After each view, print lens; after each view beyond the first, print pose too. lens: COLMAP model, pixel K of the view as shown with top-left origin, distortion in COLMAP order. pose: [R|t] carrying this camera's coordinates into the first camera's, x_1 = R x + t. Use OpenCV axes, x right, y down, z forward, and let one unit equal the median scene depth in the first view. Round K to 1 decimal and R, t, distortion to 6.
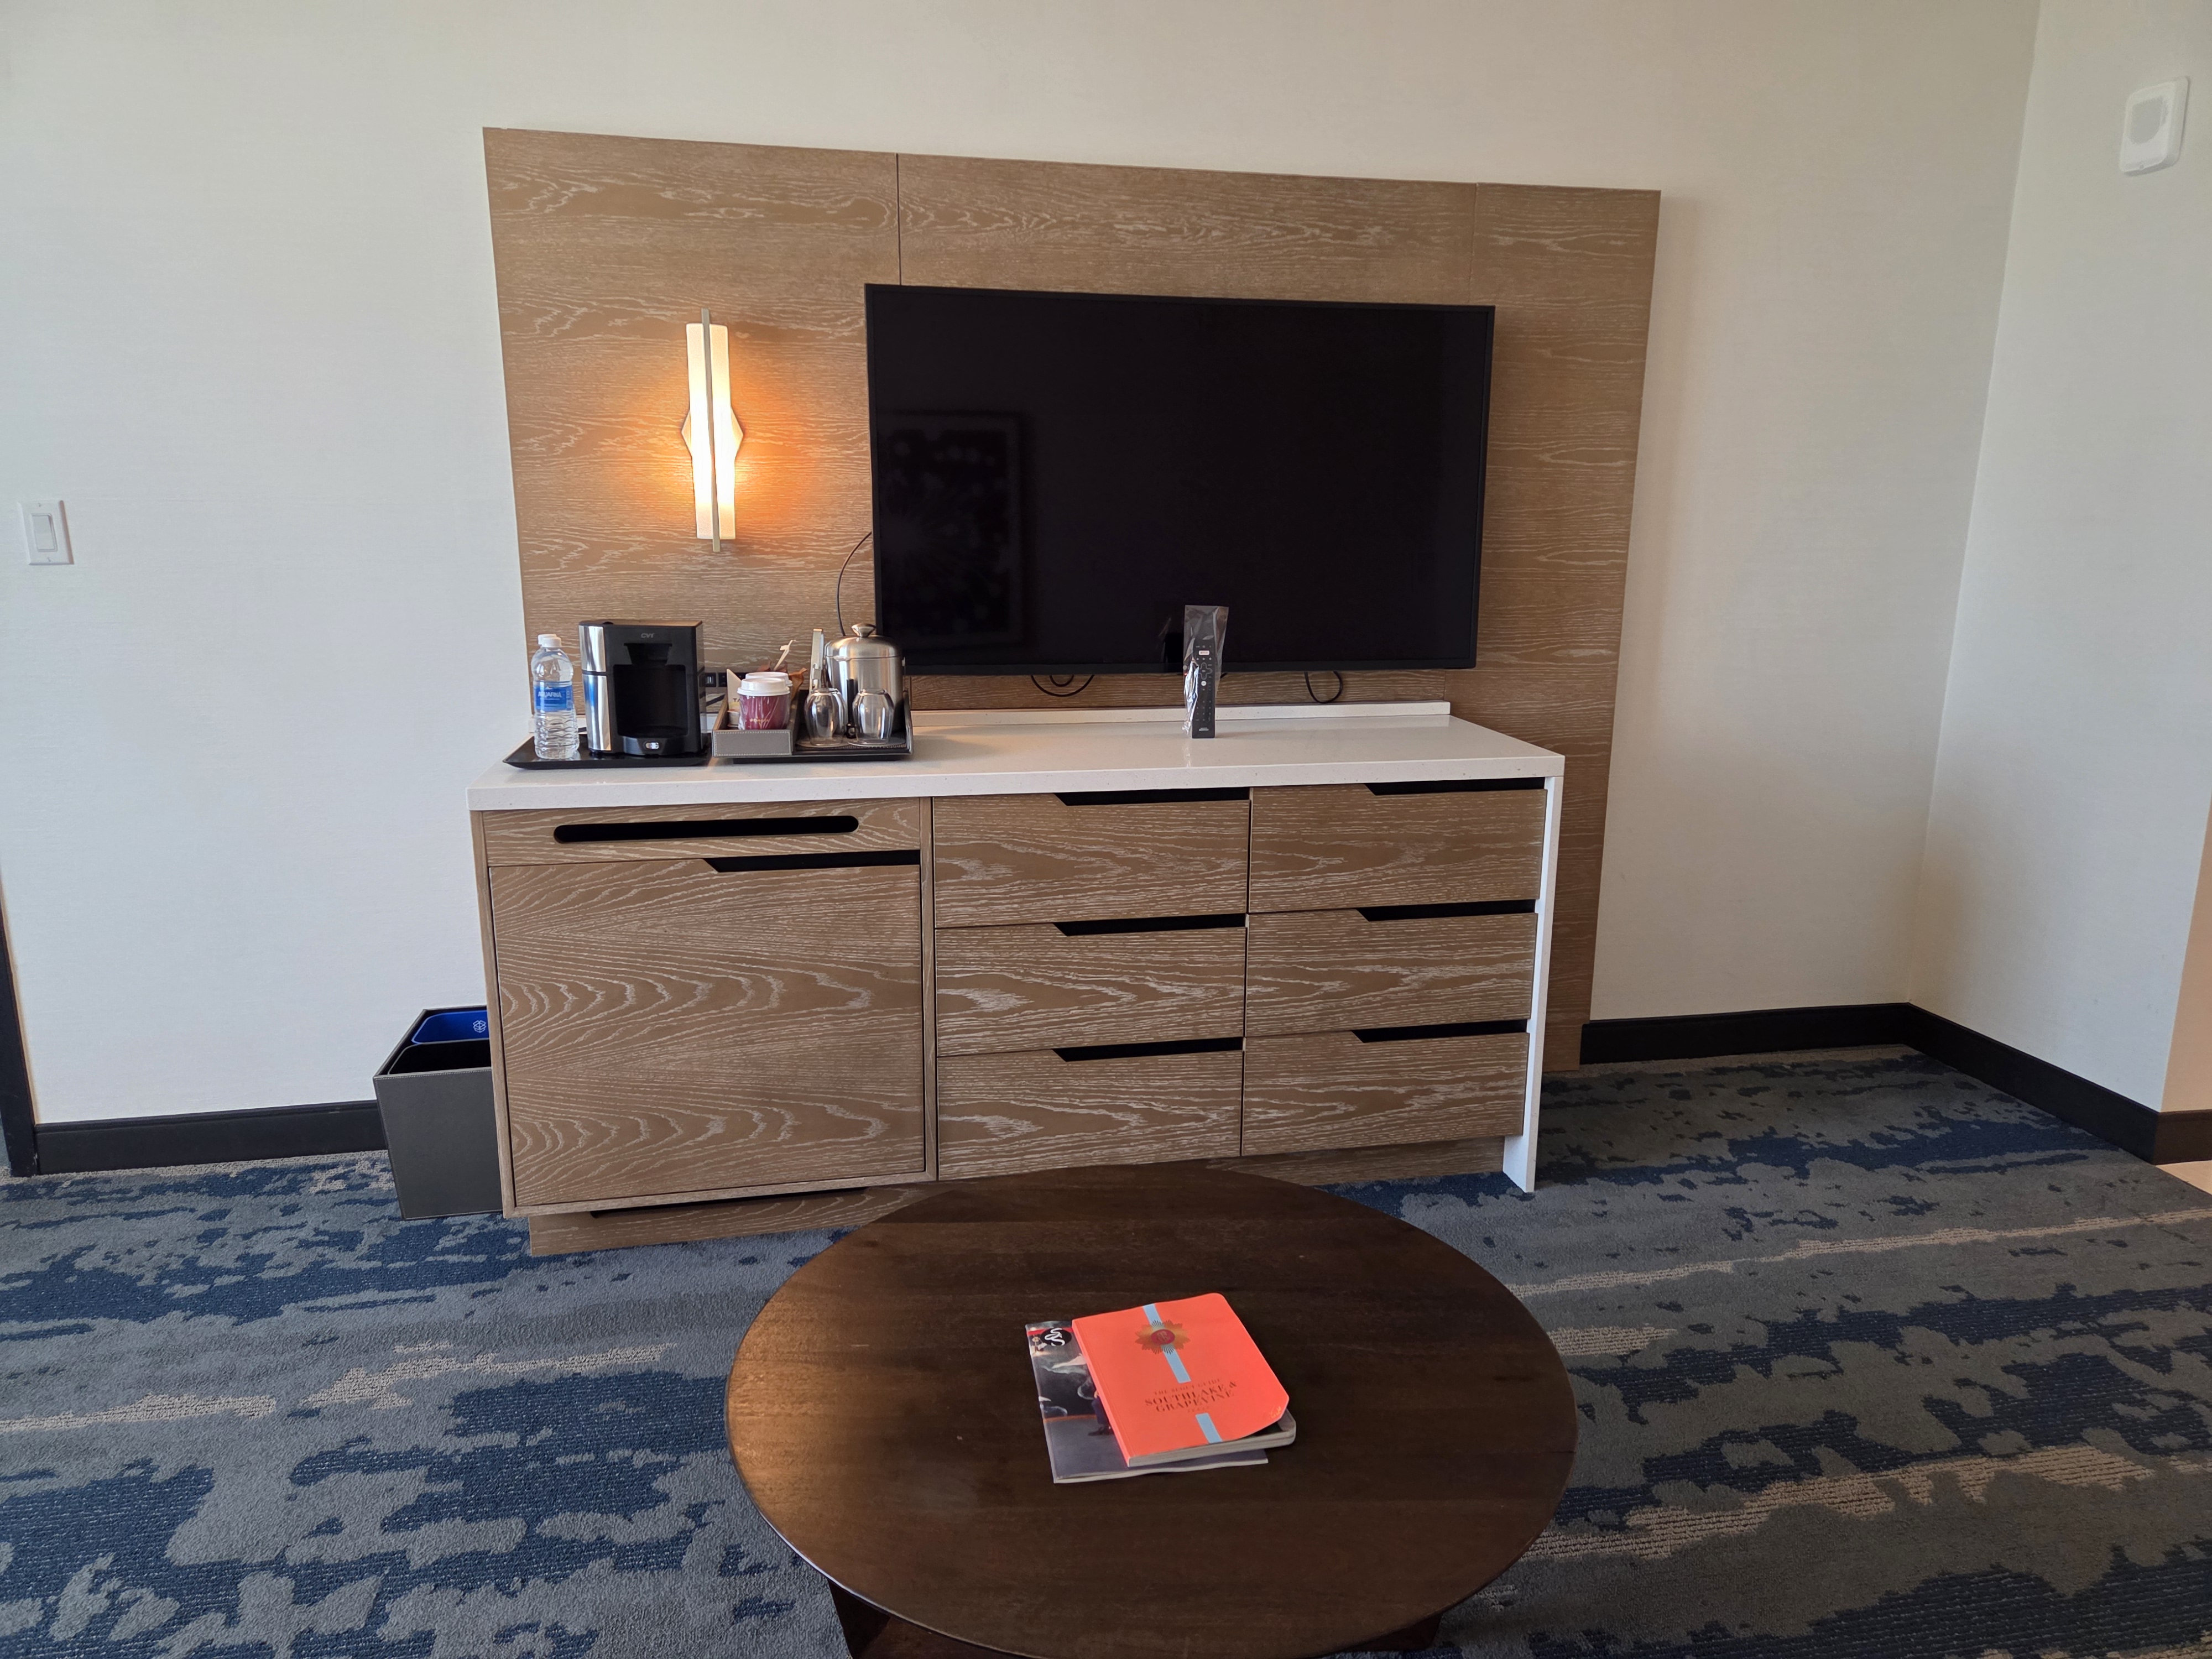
lens RADIAL K [[1450.9, 0, 1106.0], [0, 1450.9, 829.5], [0, 0, 1]] dist [0.076915, -0.063486]
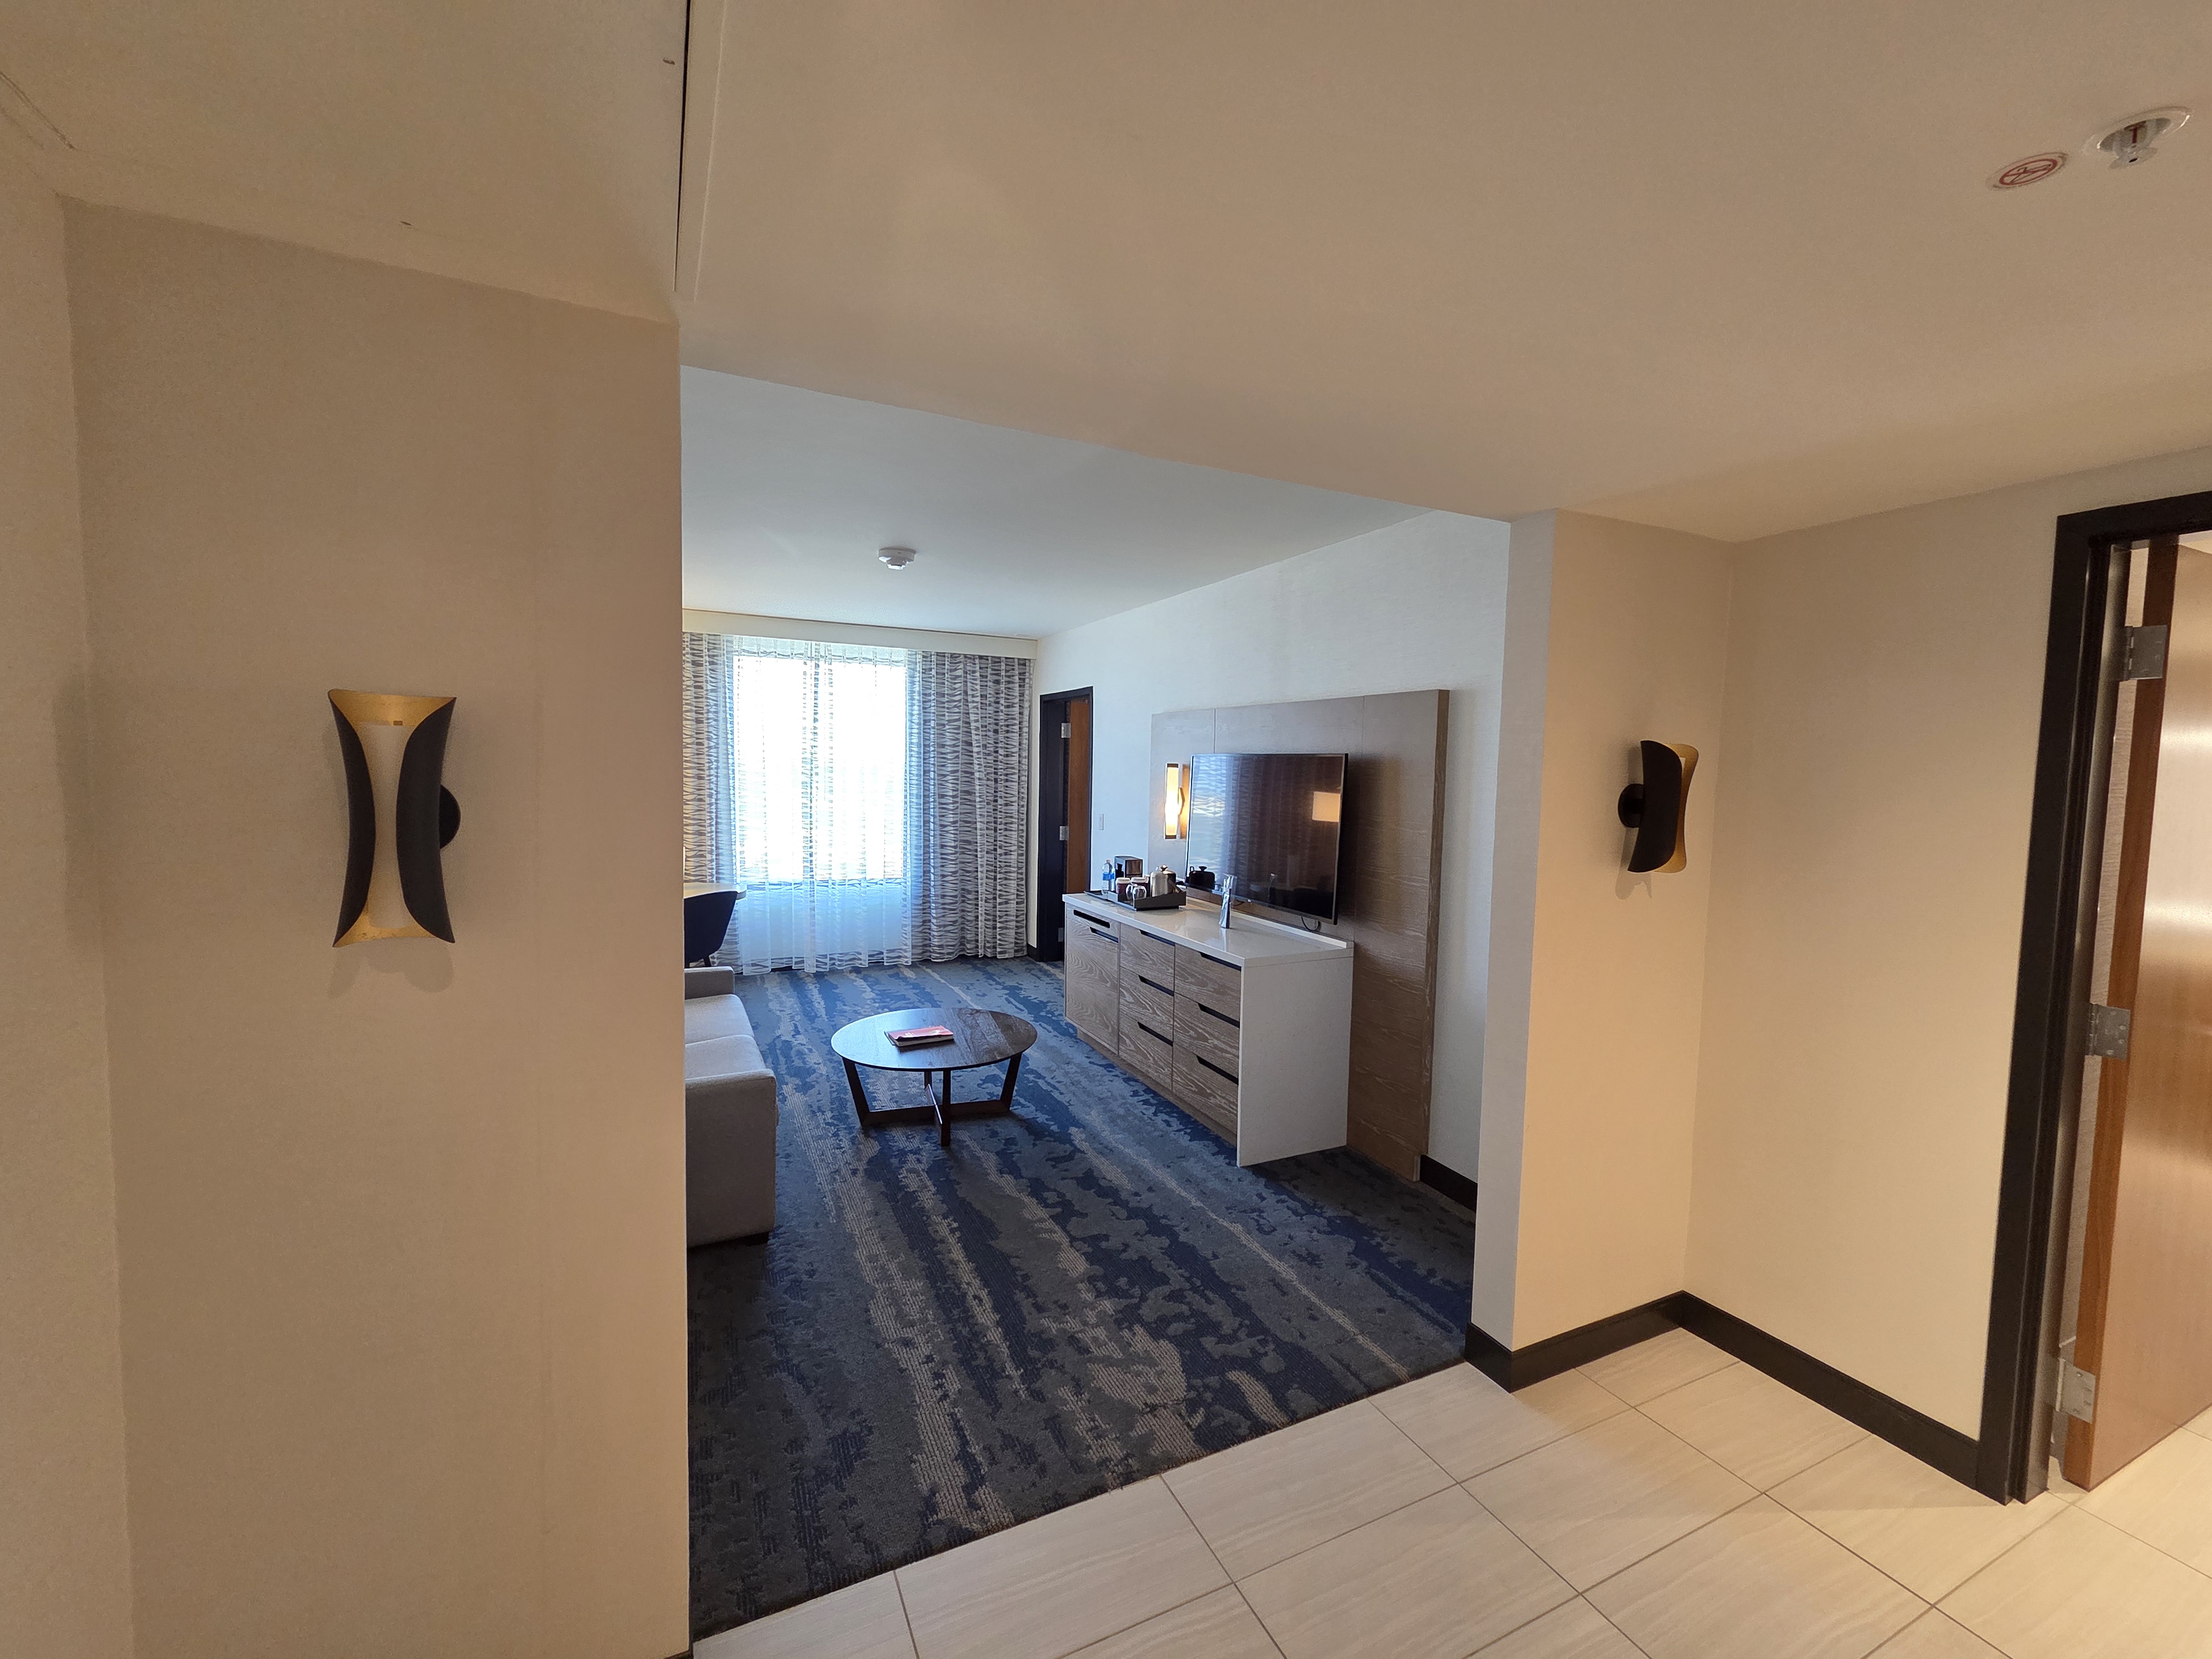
lens RADIAL K [[909.2, 0, 1106.0], [0, 909.2, 829.5], [0, 0, 1]] dist [0.000444, 0.000027]
pose [[0.249527, 0.070124, -0.965825, 1.519255], [-0.221267, 0.975118, 0.013634, -0.205727], [0.942750, 0.210303, 0.258835, 0.398118]]
